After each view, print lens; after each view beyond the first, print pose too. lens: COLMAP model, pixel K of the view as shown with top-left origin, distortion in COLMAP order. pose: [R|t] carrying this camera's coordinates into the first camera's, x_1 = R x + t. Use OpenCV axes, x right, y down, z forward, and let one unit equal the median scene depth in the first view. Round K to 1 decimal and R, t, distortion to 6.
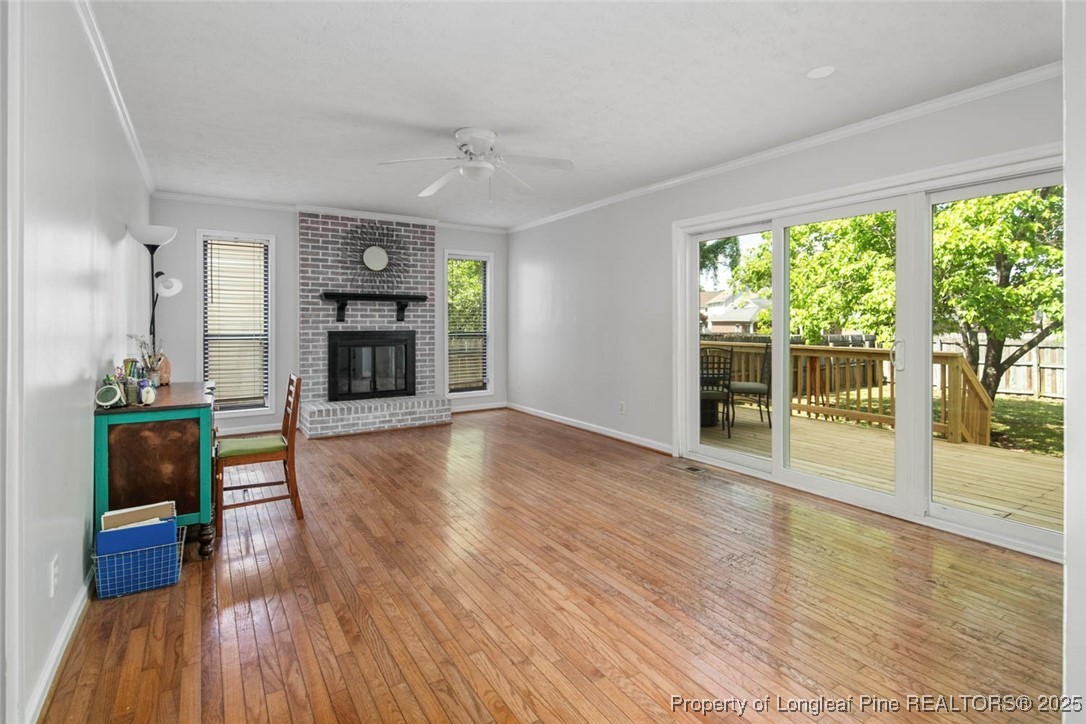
lens RADIAL K [[526.0, 0, 546.5], [0, 526.0, 324.5], [0, 0, 1]] dist [0.003990, -0.003654]
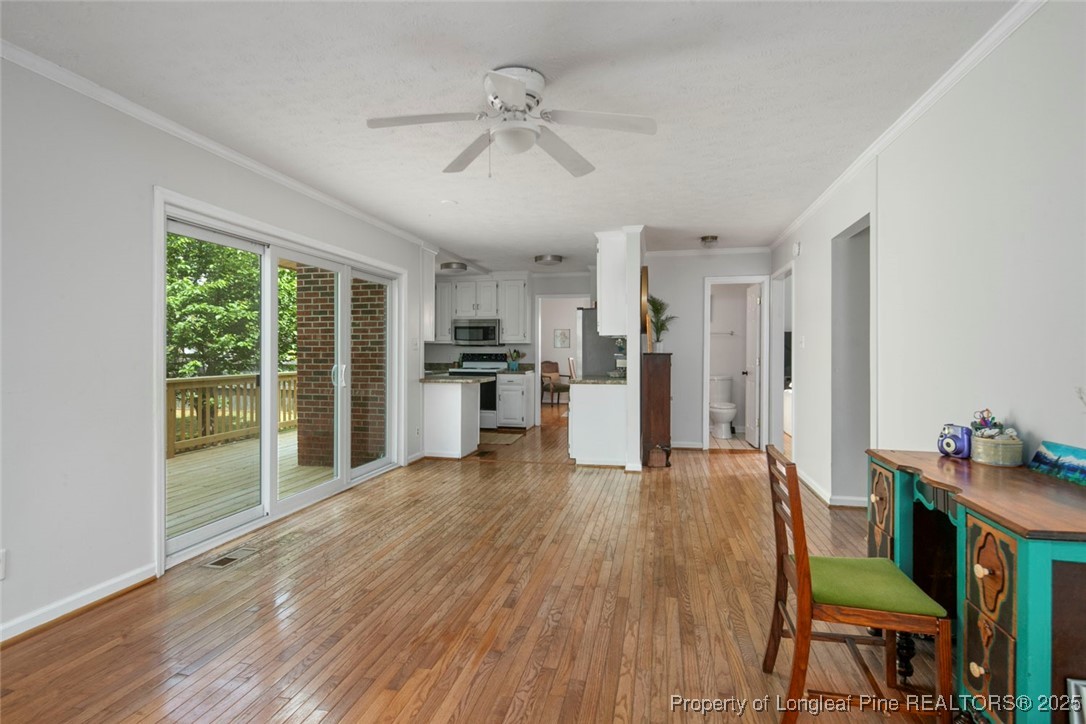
lens RADIAL K [[526.0, 0, 541.3], [0, 526.0, 353.3], [0, 0, 1]] dist [0.003990, -0.003654]
pose [[-0.699733, -0.001720, 0.714402, -0.387175], [0.005242, 0.999958, 0.007543, -0.006066], [-0.714385, 0.009023, -0.699695, 0.867064]]
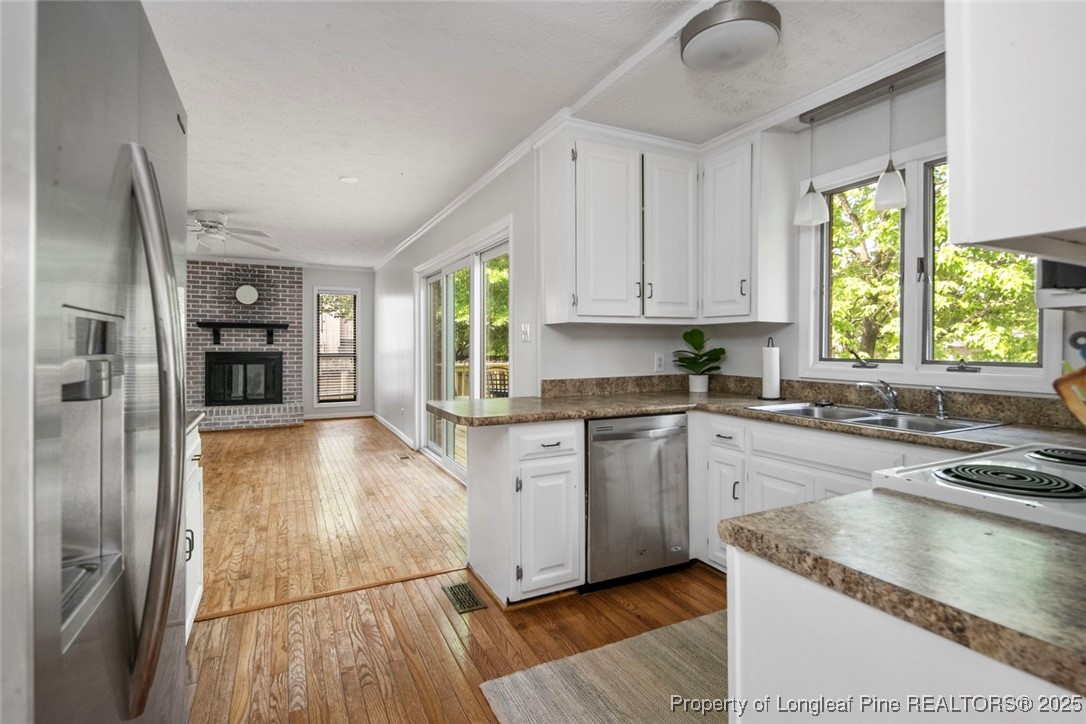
lens RADIAL K [[526.0, 0, 548.3], [0, 526.0, 348.5], [0, 0, 1]] dist [0.003990, -0.003654]
pose [[0.994339, 0.005382, -0.106117, 0.551591], [-0.005413, 0.999985, -0.000001, 0.000236], [0.106116, 0.000576, 0.994354, -0.191601]]
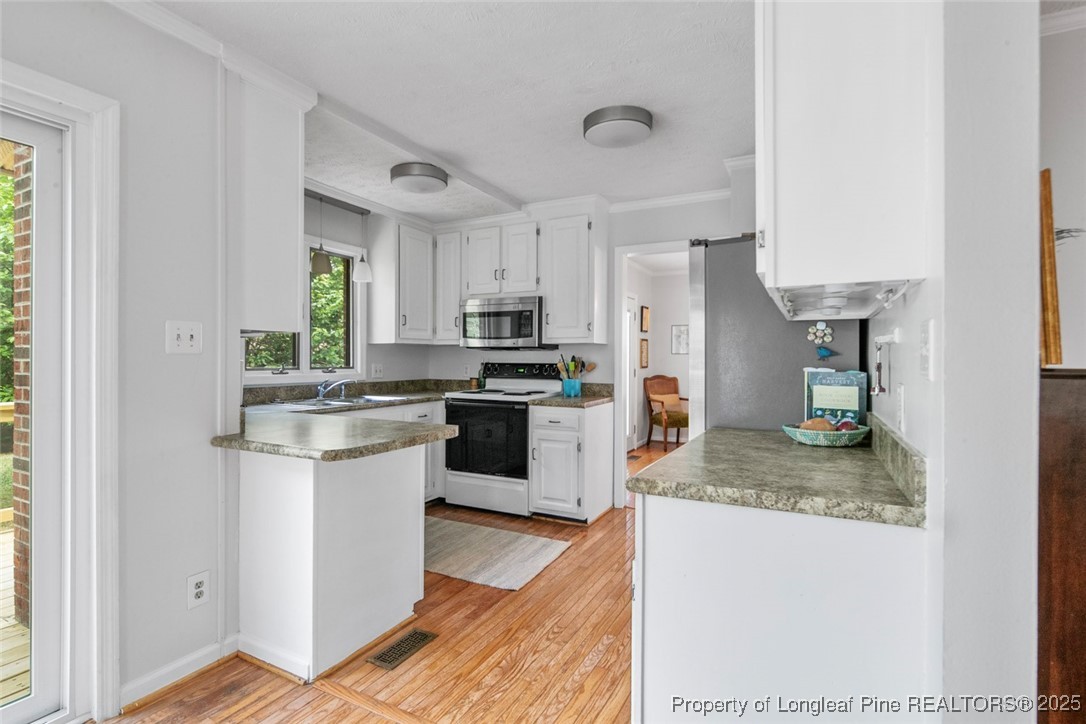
lens RADIAL K [[526.0, 0, 541.4], [0, 526.0, 360.0], [0, 0, 1]] dist [0.003990, -0.003654]
pose [[-0.495171, -0.000806, 0.868795, 0.068269], [0.002712, 0.999993, 0.002473, -0.002136], [-0.868791, 0.003581, -0.495166, 0.324135]]
